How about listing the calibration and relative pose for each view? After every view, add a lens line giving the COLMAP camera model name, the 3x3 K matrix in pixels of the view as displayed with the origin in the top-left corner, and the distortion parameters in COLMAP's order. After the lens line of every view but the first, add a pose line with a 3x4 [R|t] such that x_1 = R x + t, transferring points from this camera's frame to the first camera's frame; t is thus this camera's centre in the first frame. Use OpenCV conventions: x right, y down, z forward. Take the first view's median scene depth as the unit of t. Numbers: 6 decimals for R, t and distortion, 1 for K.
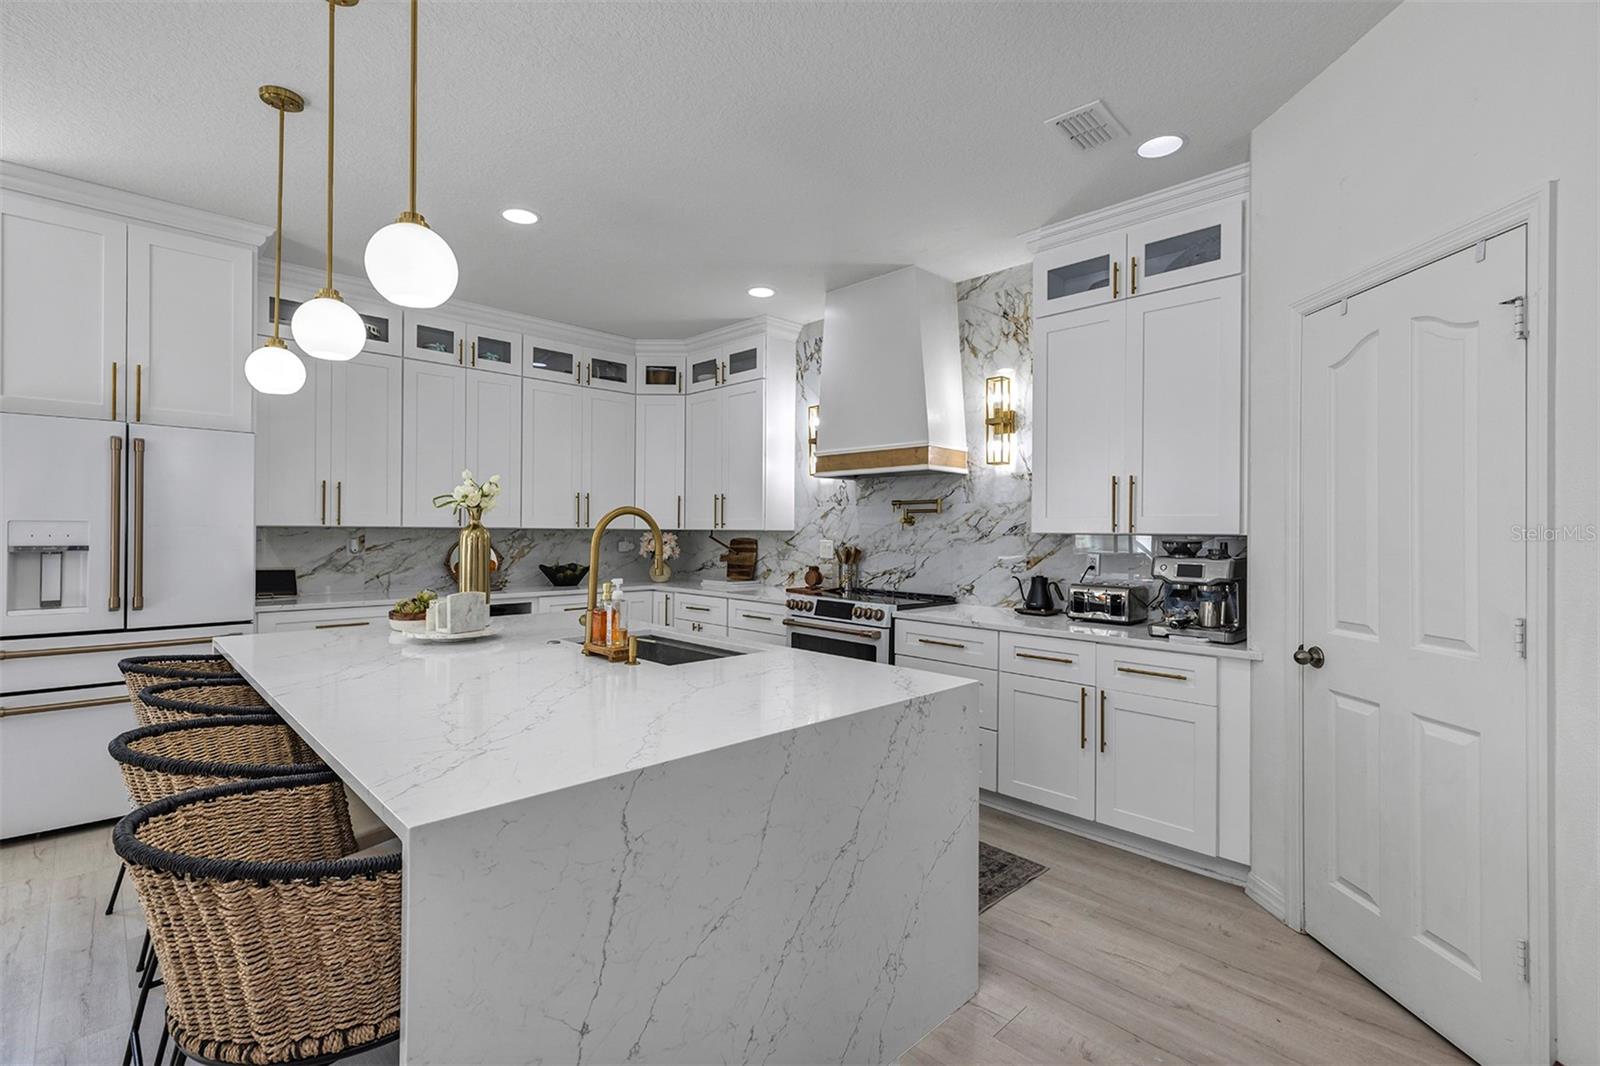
lens RADIAL K [[735.4, 0, 791.6], [0, 735.4, 525.3], [0, 0, 1]] dist [0.008791, -0.000007]
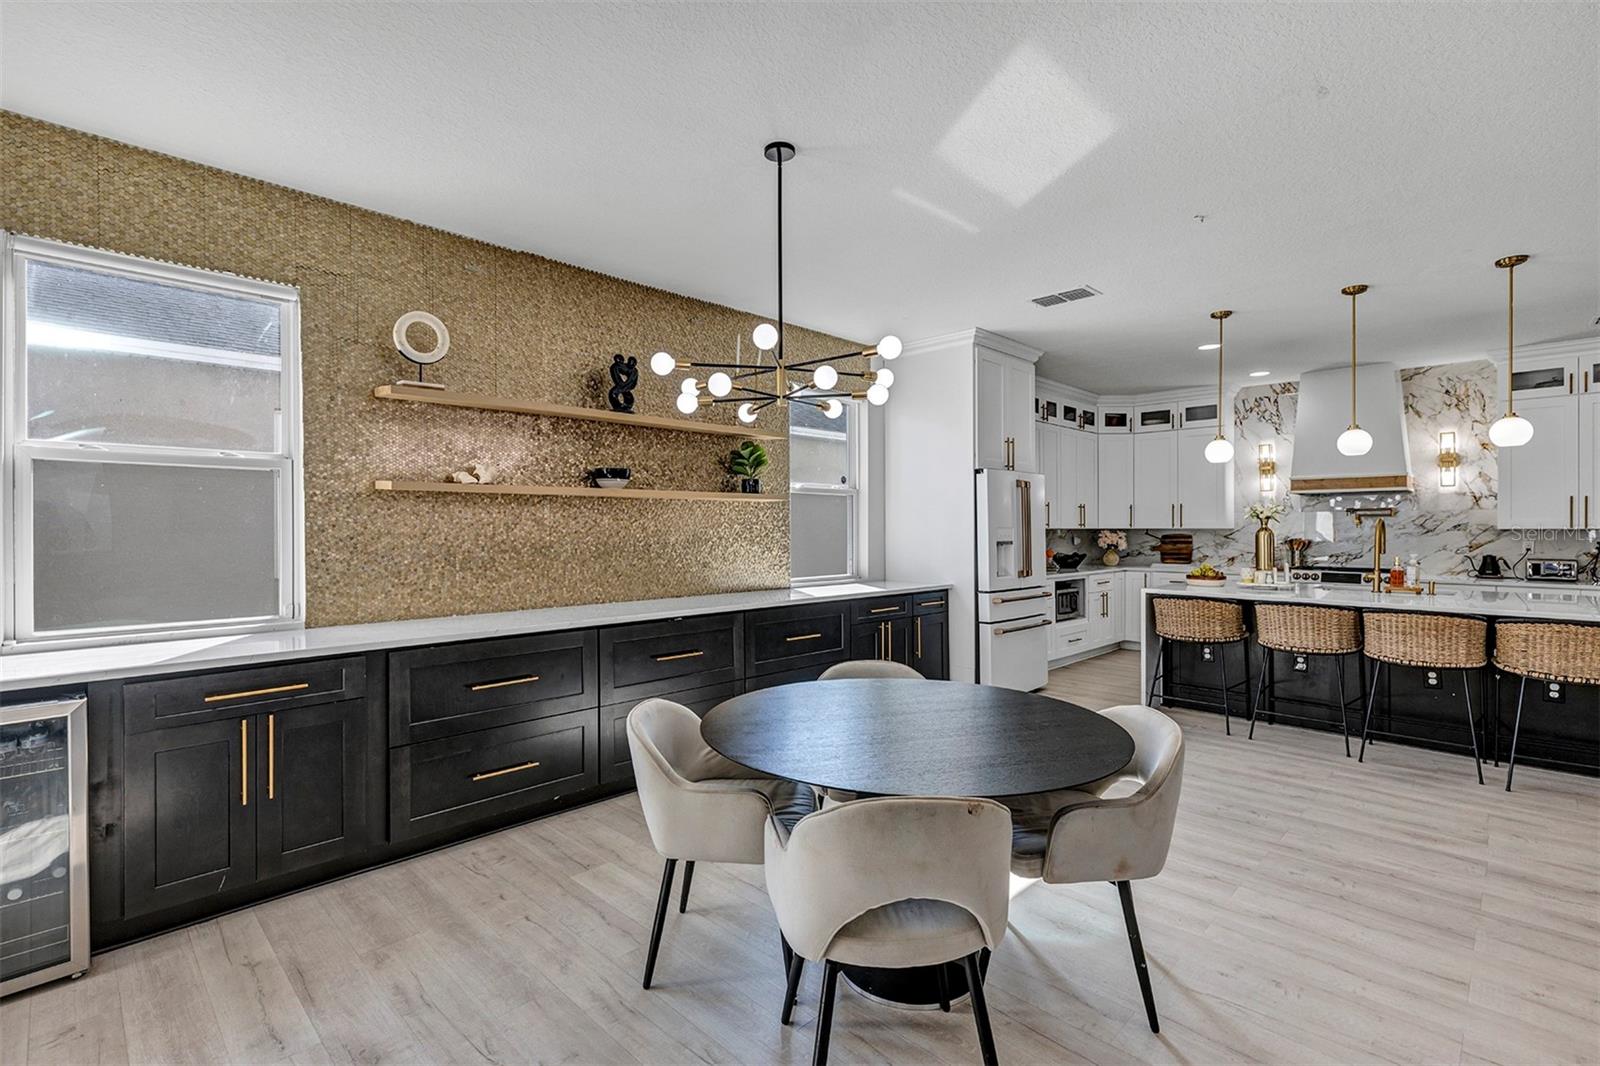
lens RADIAL K [[735.4, 0, 809.6], [0, 735.4, 522.9], [0, 0, 1]] dist [0.008791, -0.000007]
pose [[0.999848, -0.007494, 0.015718, -1.021544], [0.007530, 0.999969, -0.002285, -0.008553], [-0.015700, 0.002403, 0.999874, -0.531732]]
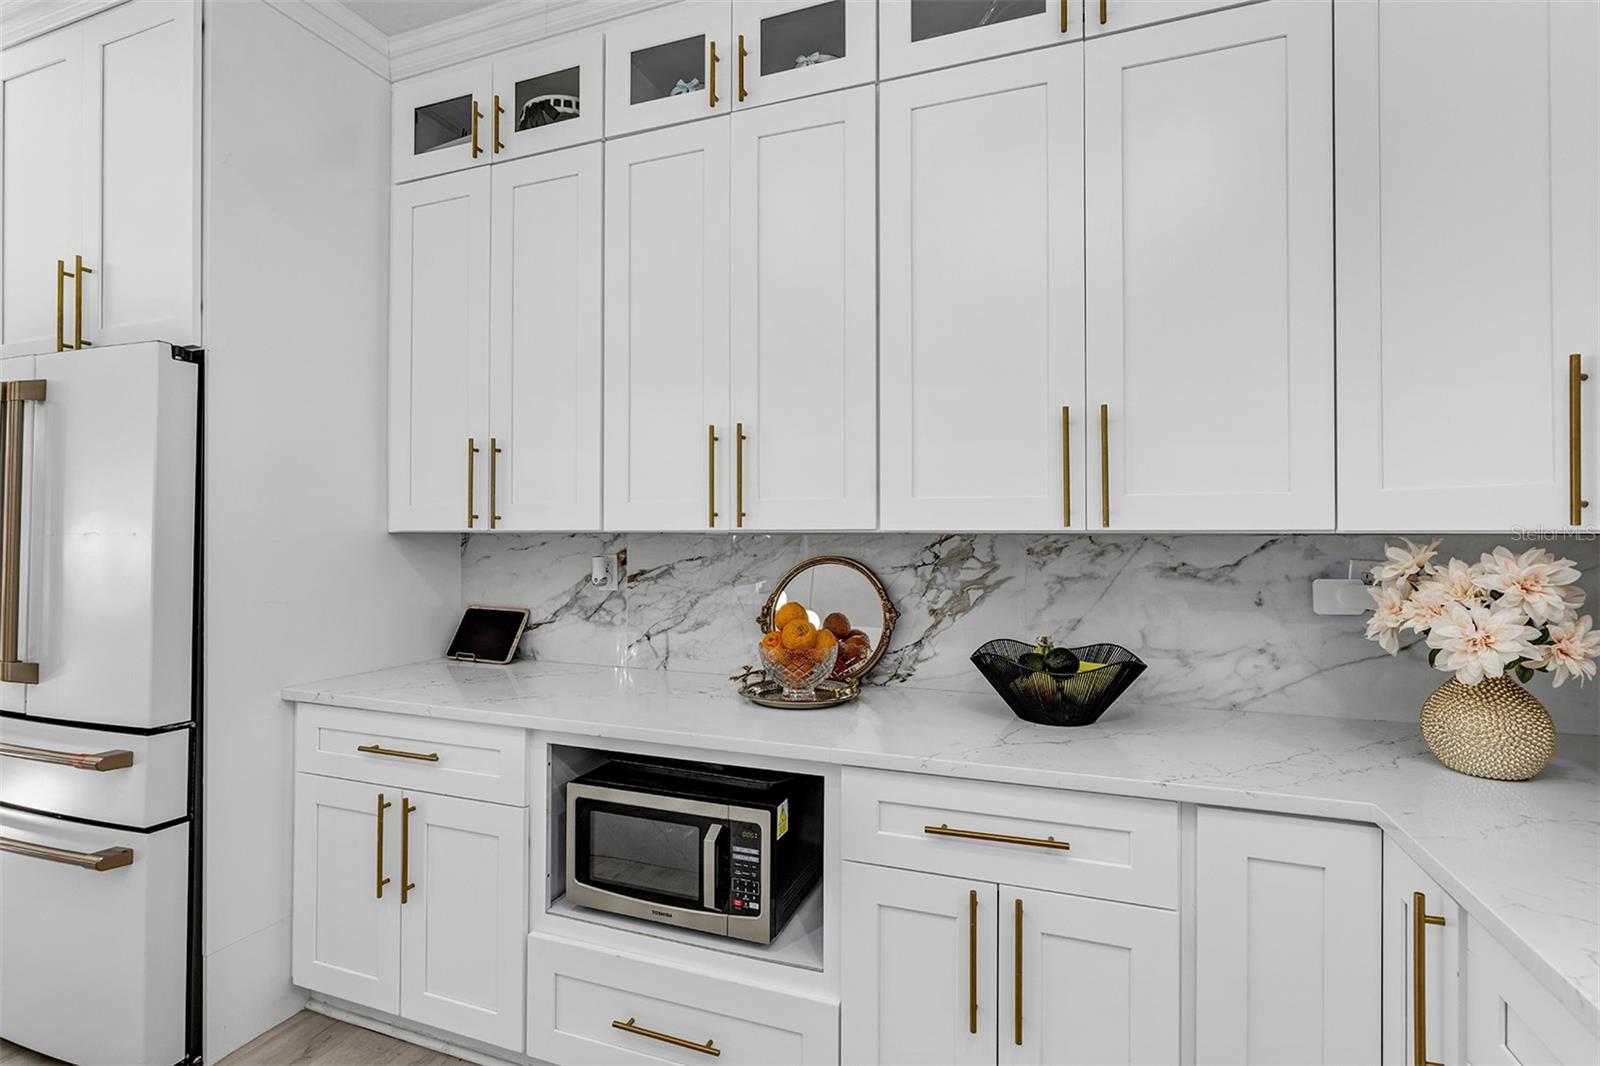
lens RADIAL K [[779.3, 0, 786.1], [0, 779.3, 527.5], [0, 0, 1]] dist [0.000663, 0.000888]
pose [[0.440474, -0.012830, -0.897674, -0.078251], [0.009795, 0.999907, -0.009485, 0.005678], [0.897712, -0.004614, 0.440558, 0.927740]]
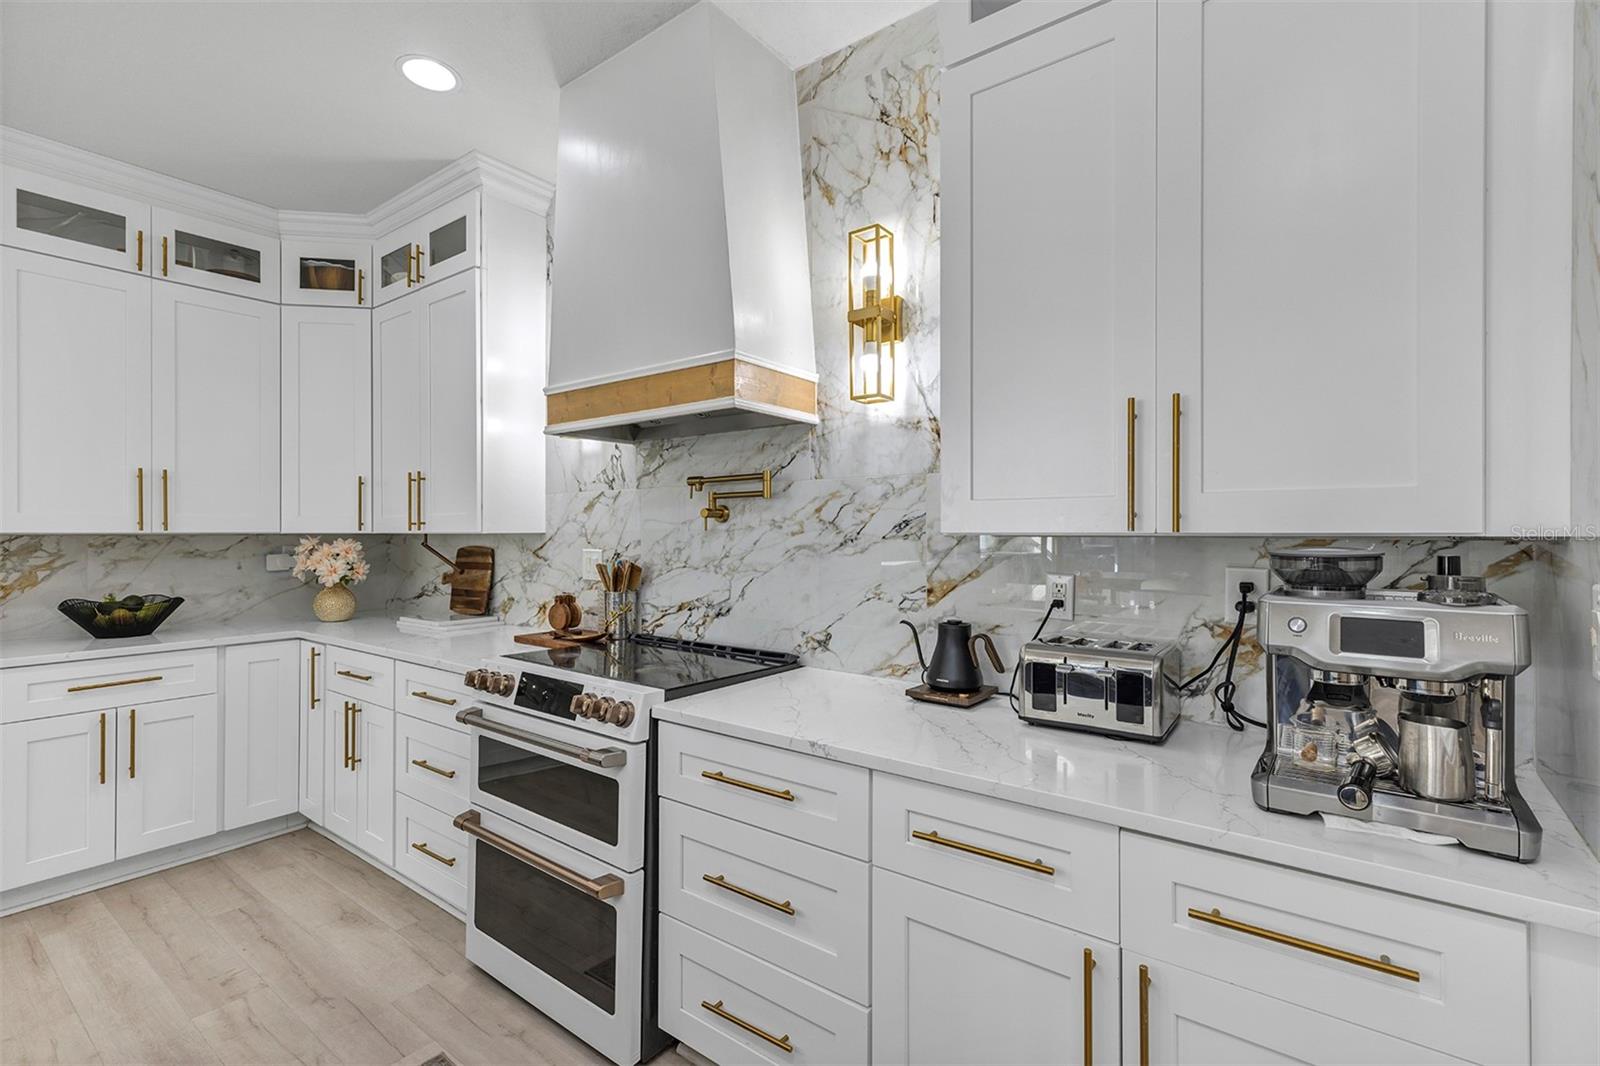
lens RADIAL K [[735.4, 0, 800.8], [0, 735.4, 527.3], [0, 0, 1]] dist [0.008791, -0.000007]
pose [[0.987357, -0.008034, 0.158308, 0.134378], [0.007837, 0.999968, 0.001868, 0.003624], [-0.158318, -0.000604, 0.987388, 0.450628]]
